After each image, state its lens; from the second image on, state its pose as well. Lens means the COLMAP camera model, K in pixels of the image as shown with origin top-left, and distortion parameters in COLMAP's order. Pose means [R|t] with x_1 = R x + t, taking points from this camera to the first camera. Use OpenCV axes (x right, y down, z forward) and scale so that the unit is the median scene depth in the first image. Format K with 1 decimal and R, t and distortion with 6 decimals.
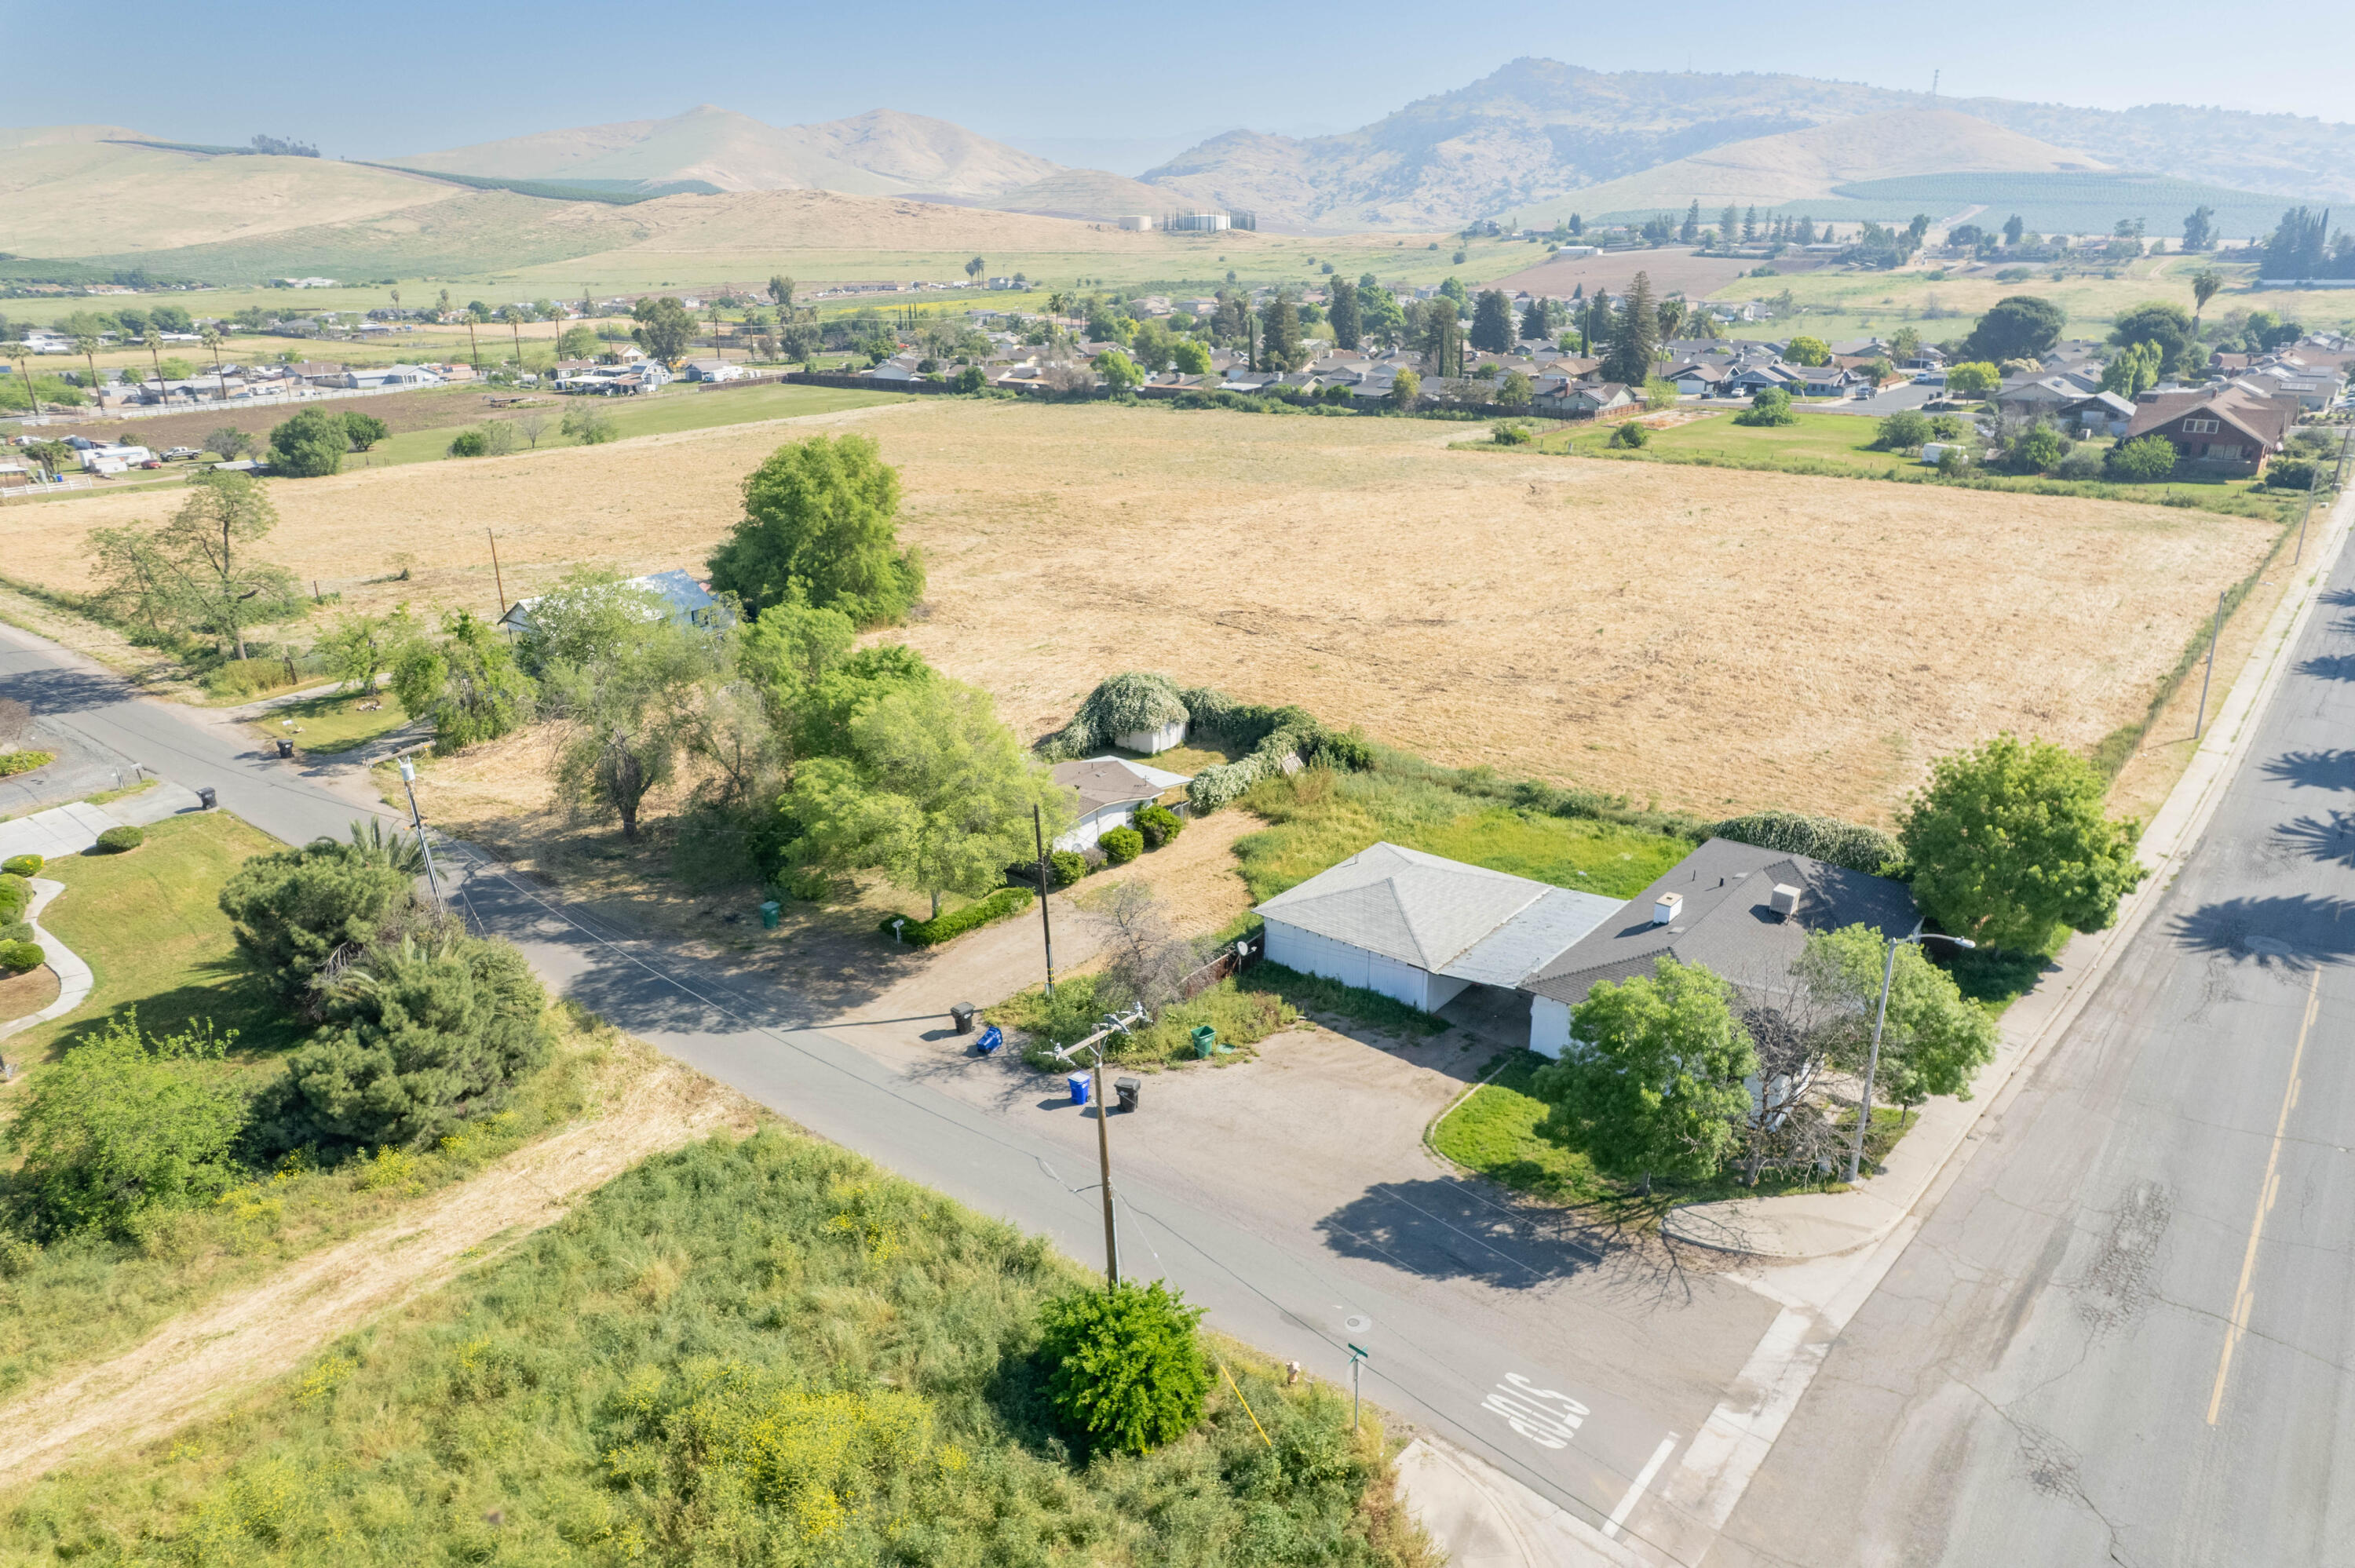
lens RADIAL K [[1500.0, 0, 1190.0], [0, 1500.0, 807.4], [0, 0, 1]] dist [-0.072059, 0.076027]
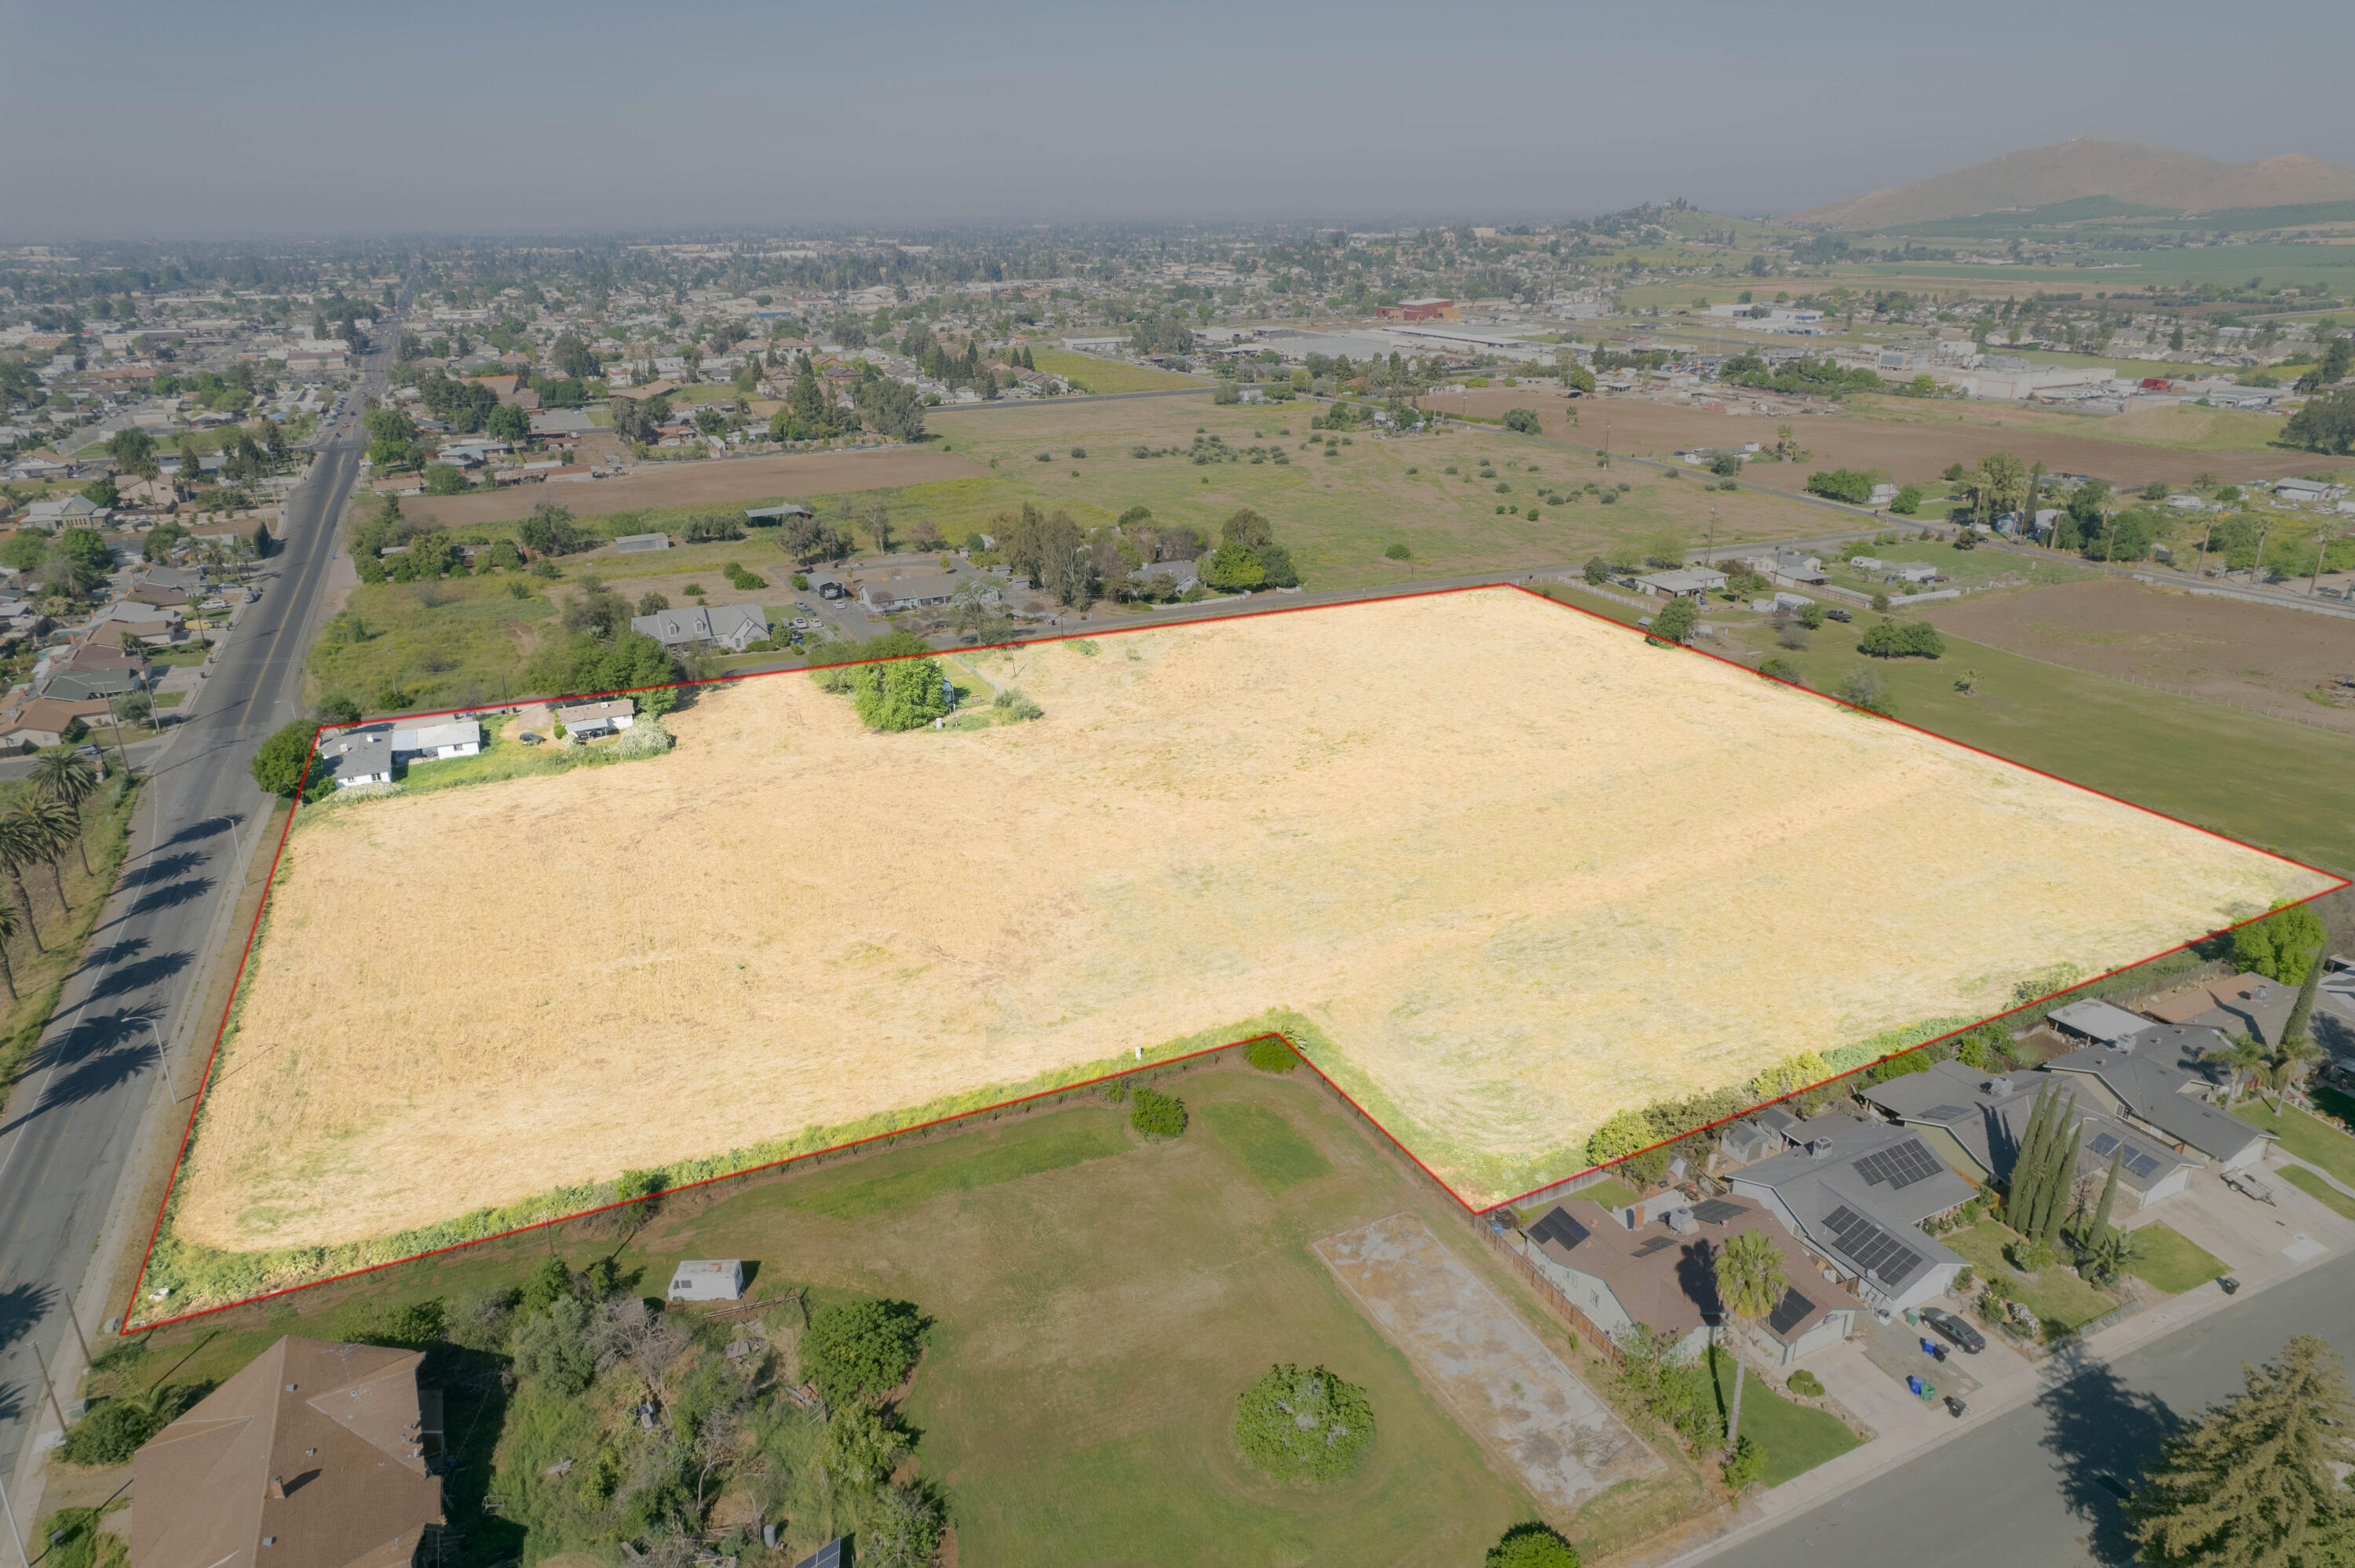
lens RADIAL K [[1506.9, 0, 1191.2], [0, 1506.9, 791.1], [0, 0, 1]] dist [-0.073909, 0.077824]
pose [[-0.422943, 0.340211, -0.839867, 2.133569], [-0.309319, 0.816971, 0.486704, -1.858214], [0.851729, 0.465634, -0.240298, 3.010374]]
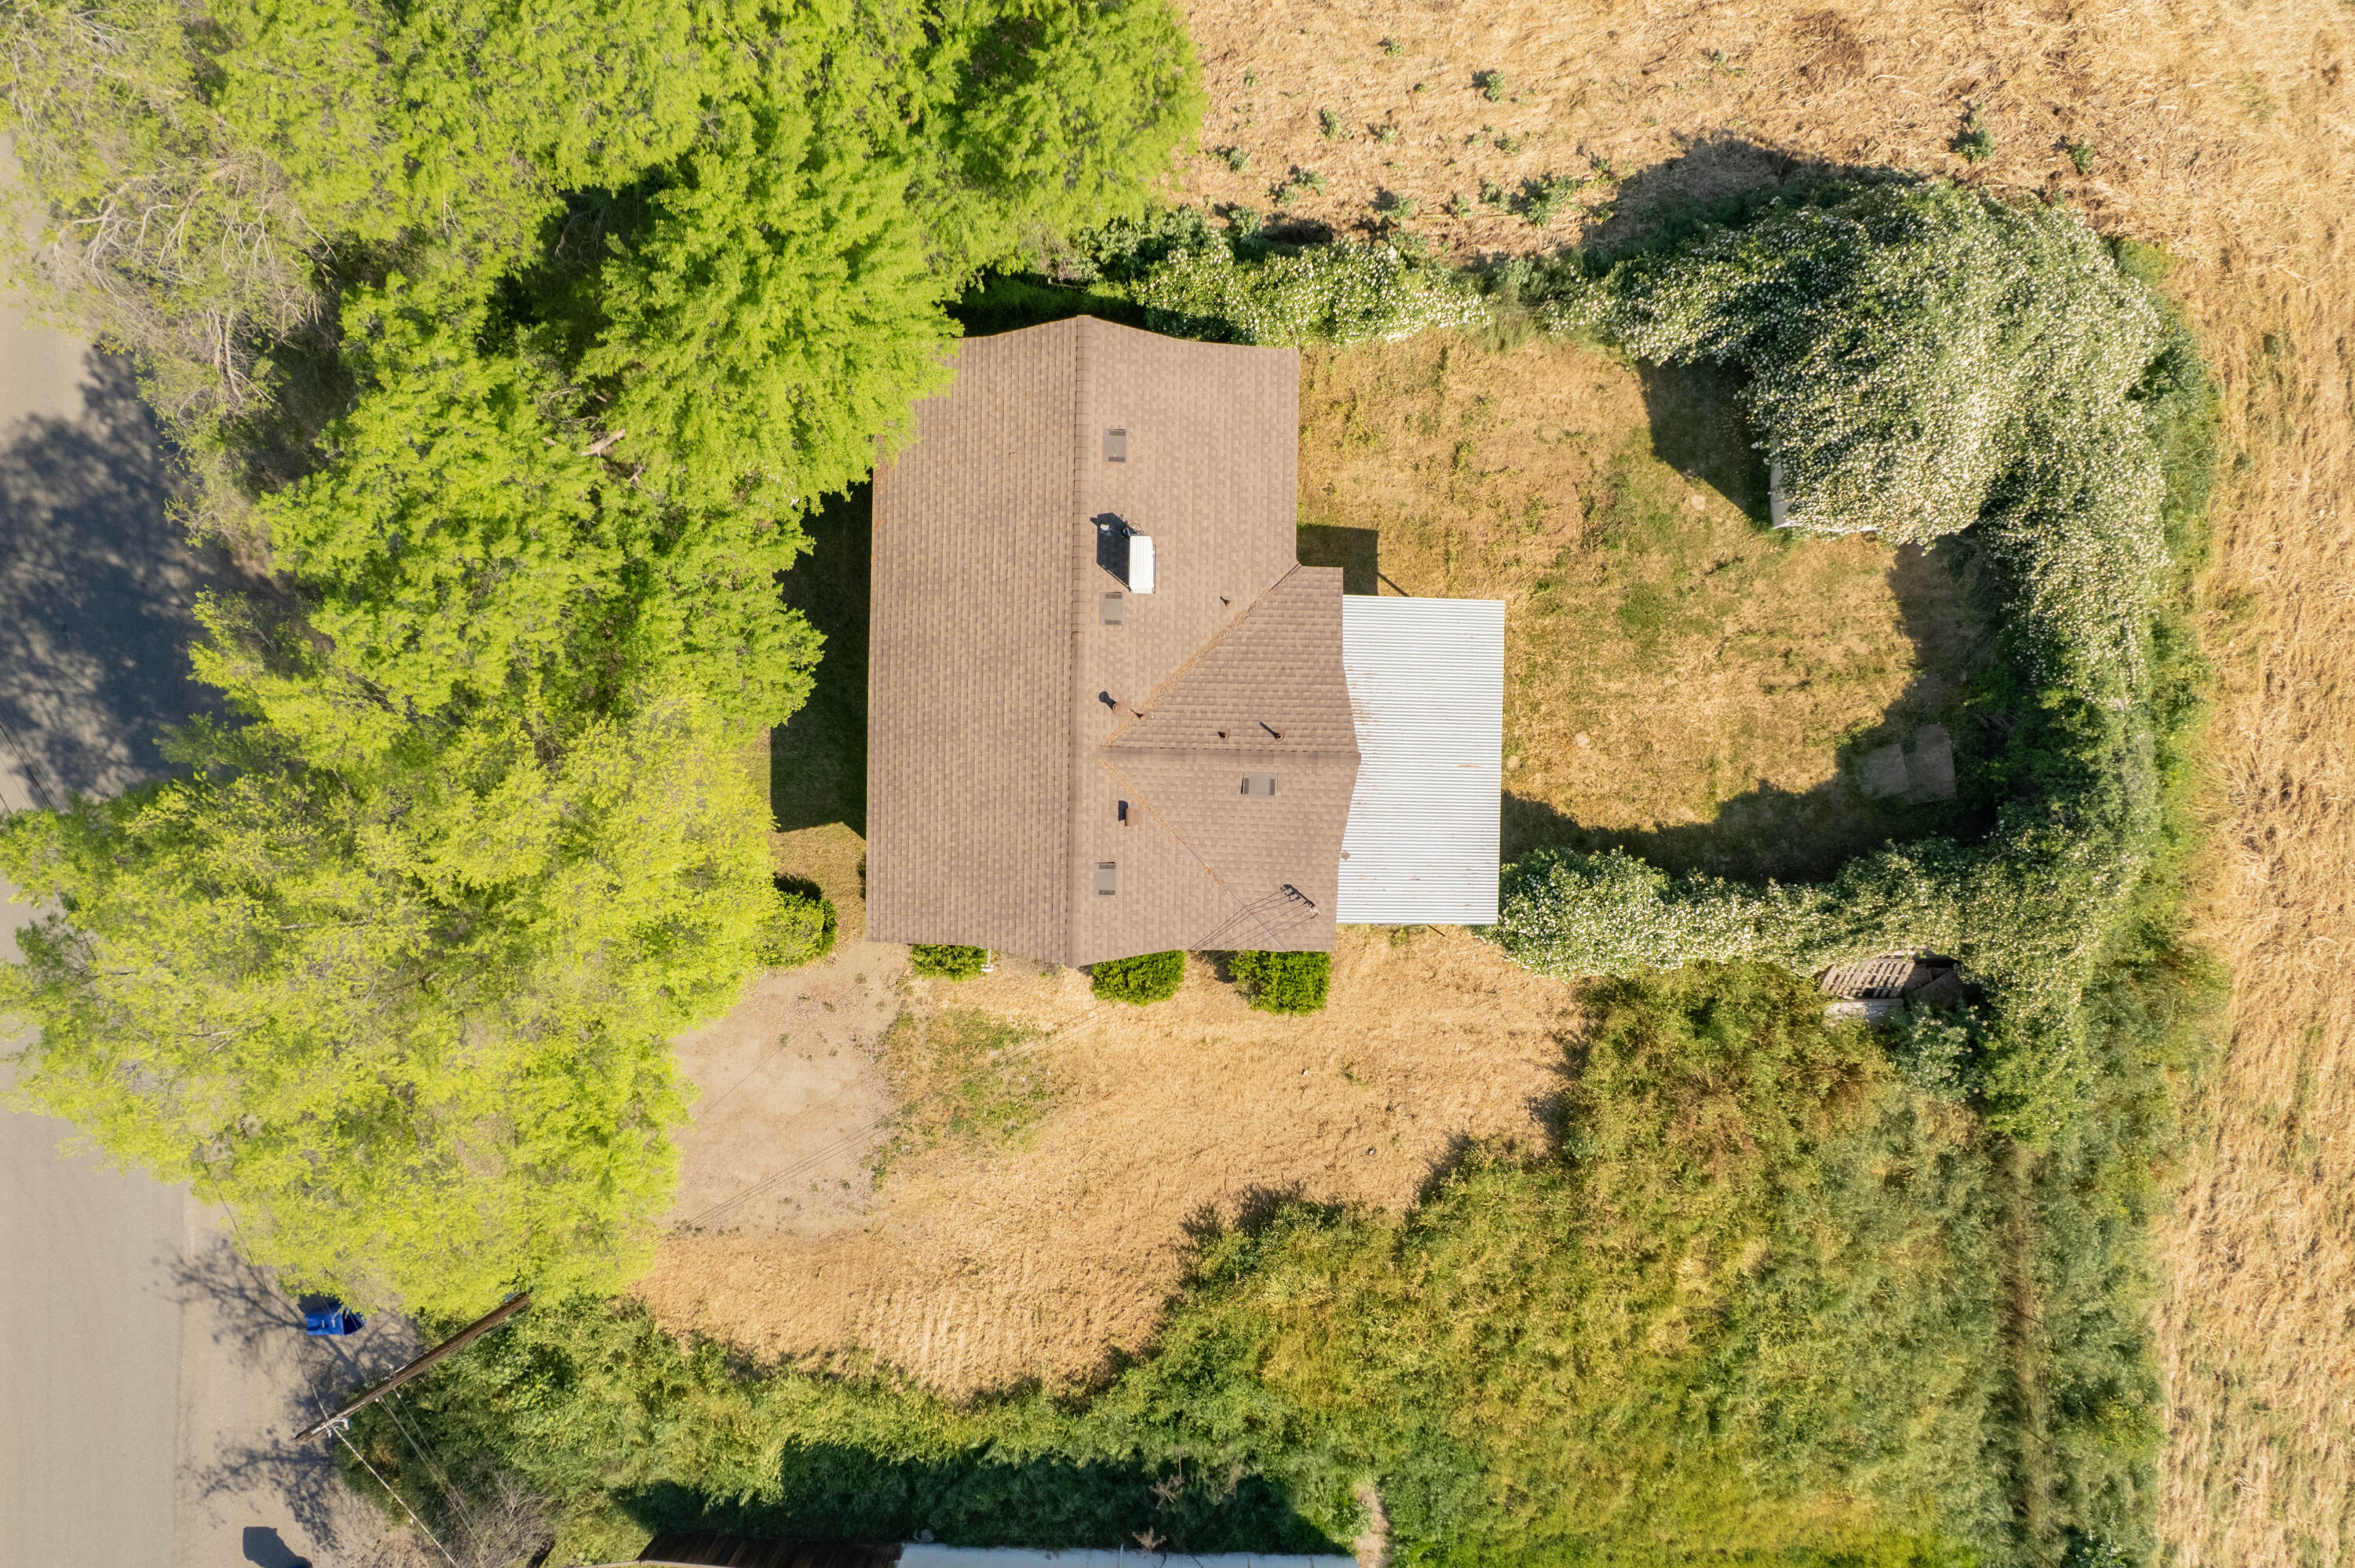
lens RADIAL K [[1465.4, 0, 1184.8], [0, 1465.4, 783.8], [0, 0, 1]] dist [-0.071594, 0.055360]
pose [[0.621396, 0.783484, 0.004506, -0.075918], [-0.277068, 0.214361, 0.936634, -0.354859], [0.732871, -0.583269, 0.350281, 0.906501]]
